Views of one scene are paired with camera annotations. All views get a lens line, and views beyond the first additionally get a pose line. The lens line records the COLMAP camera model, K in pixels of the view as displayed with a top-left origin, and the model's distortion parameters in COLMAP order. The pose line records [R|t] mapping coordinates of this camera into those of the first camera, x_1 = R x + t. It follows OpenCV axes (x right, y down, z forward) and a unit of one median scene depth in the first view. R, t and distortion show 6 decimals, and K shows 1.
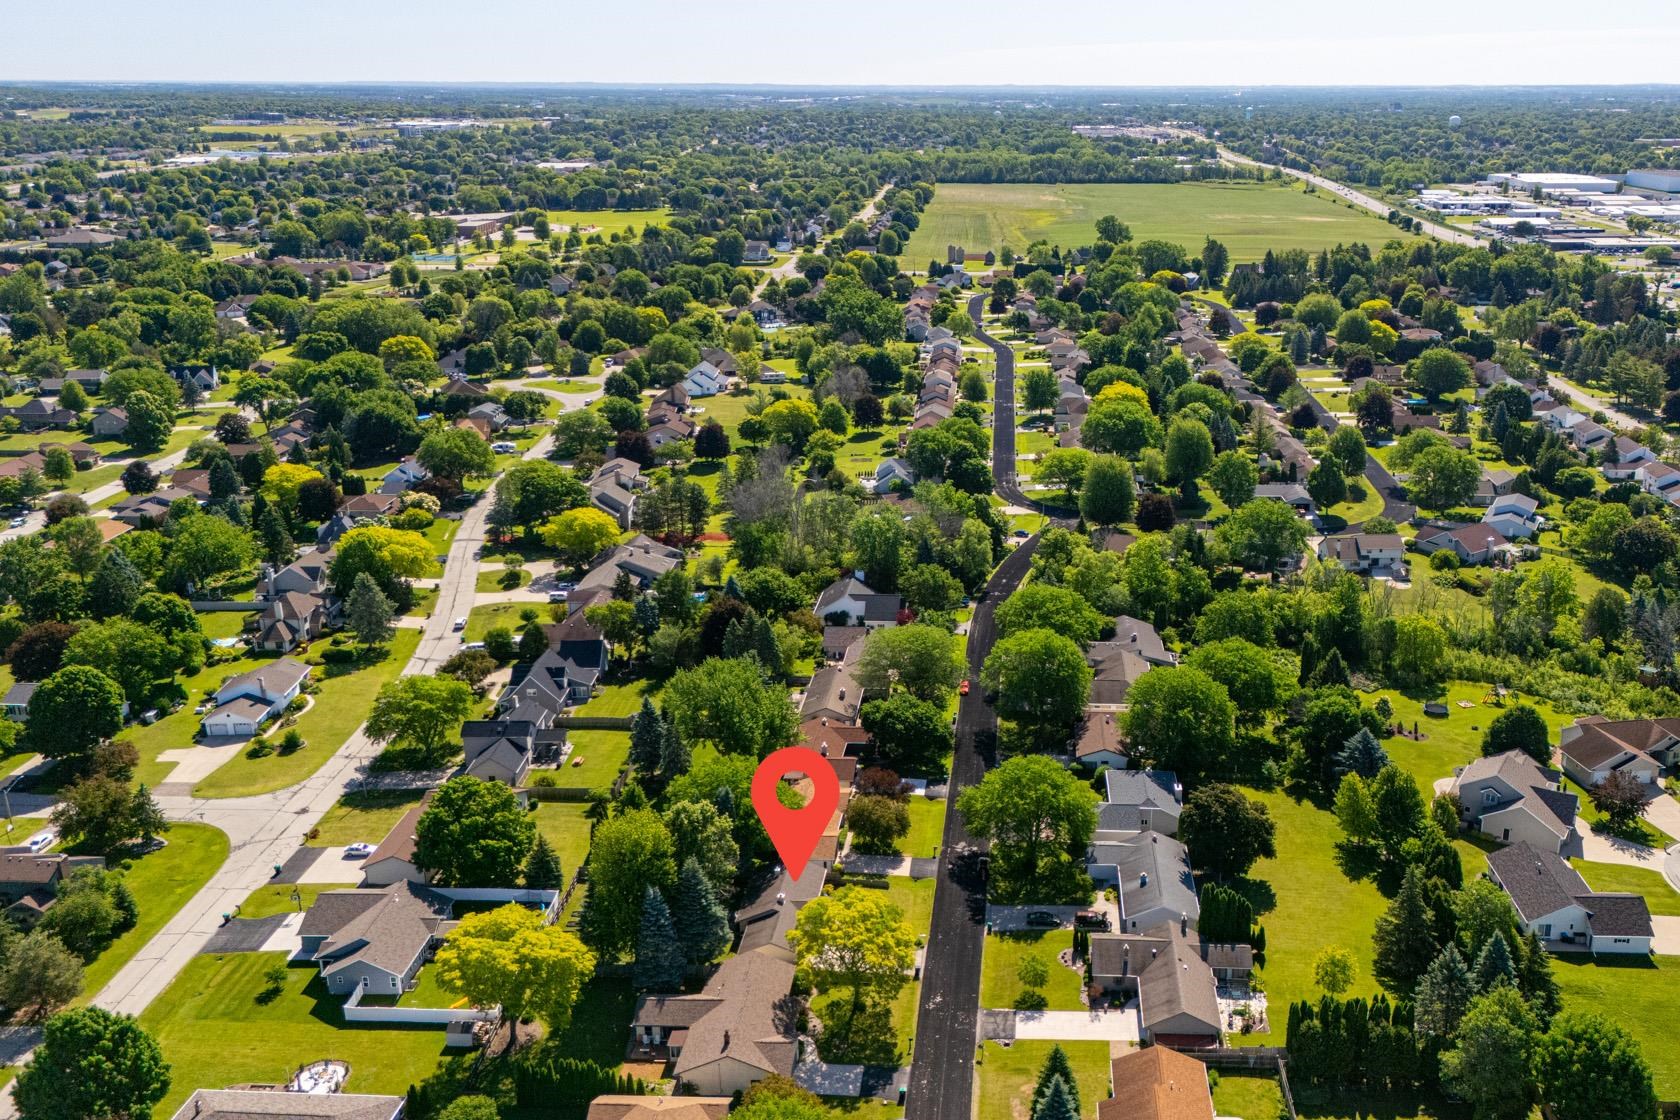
lens RADIAL K [[1483.9, 0, 840.0], [0, 1483.9, 560.0], [0, 0, 1]] dist [0.104996, -0.183220]
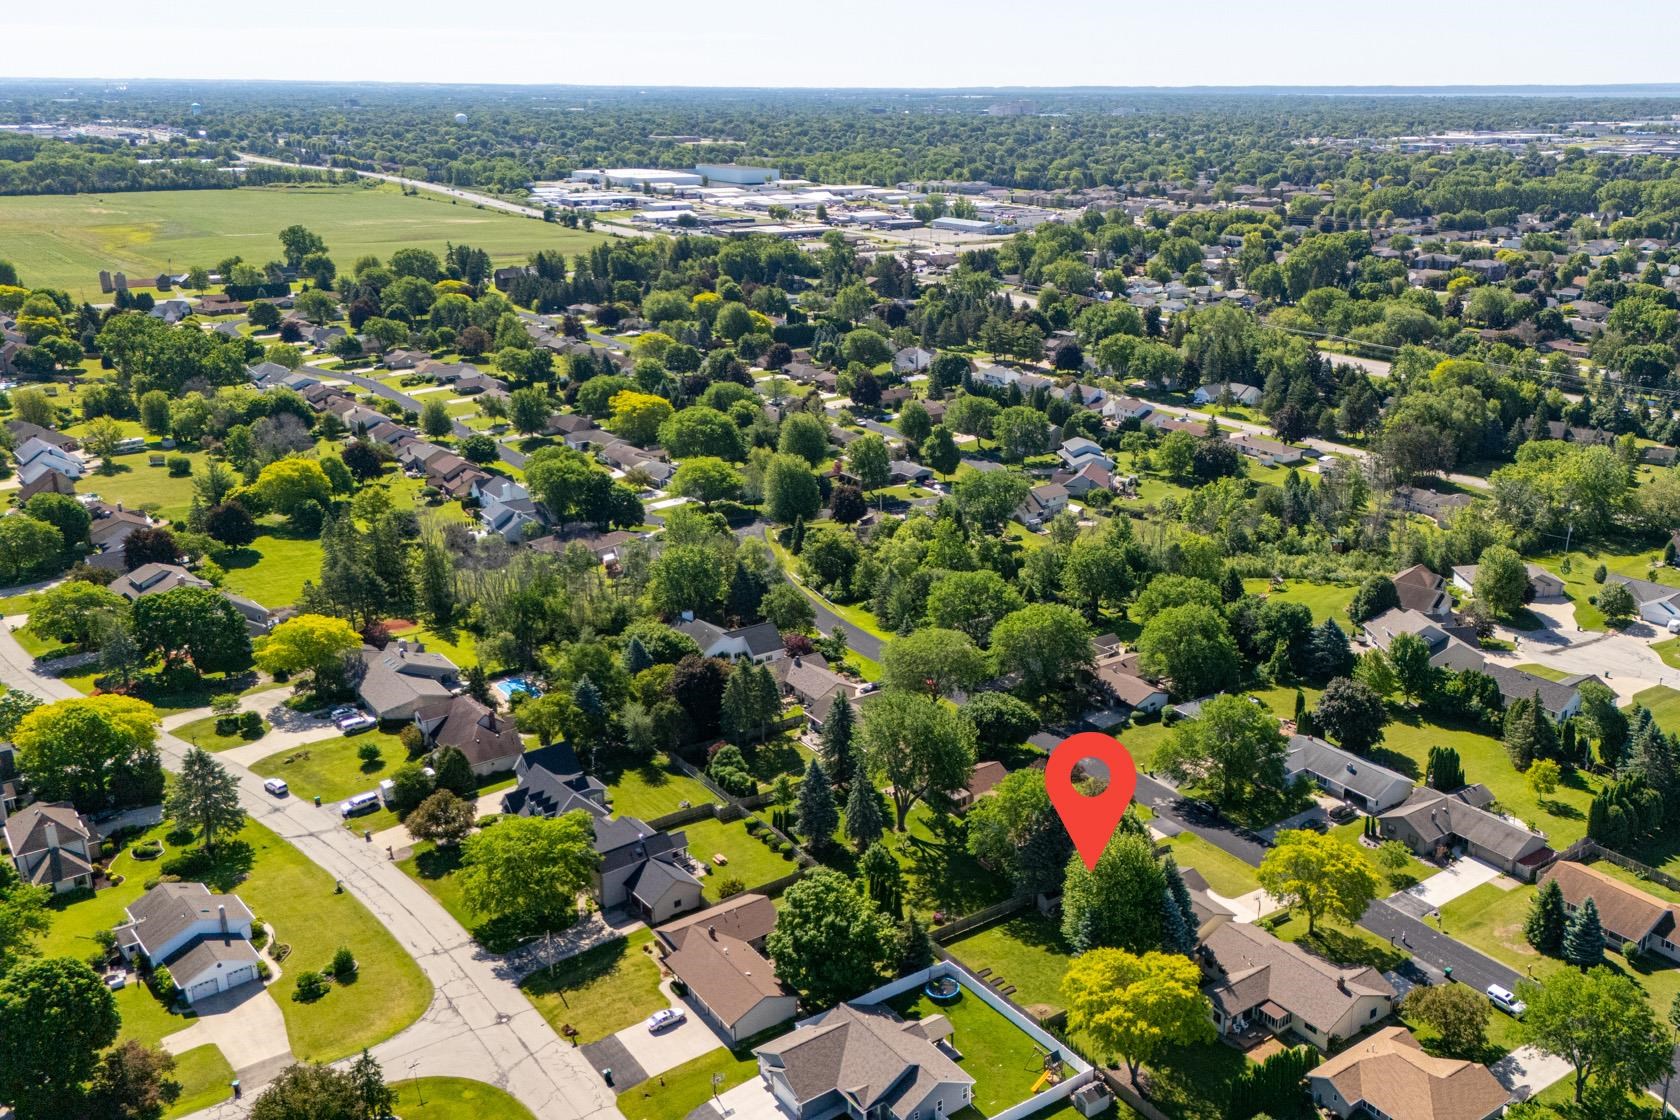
lens RADIAL K [[1483.9, 0, 840.0], [0, 1483.9, 560.0], [0, 0, 1]] dist [0.104996, -0.183220]
pose [[0.759766, -0.200311, 0.618572, -0.466900], [0.196743, 0.977588, 0.074920, -0.073677], [-0.619716, 0.064777, 0.782148, 0.149175]]
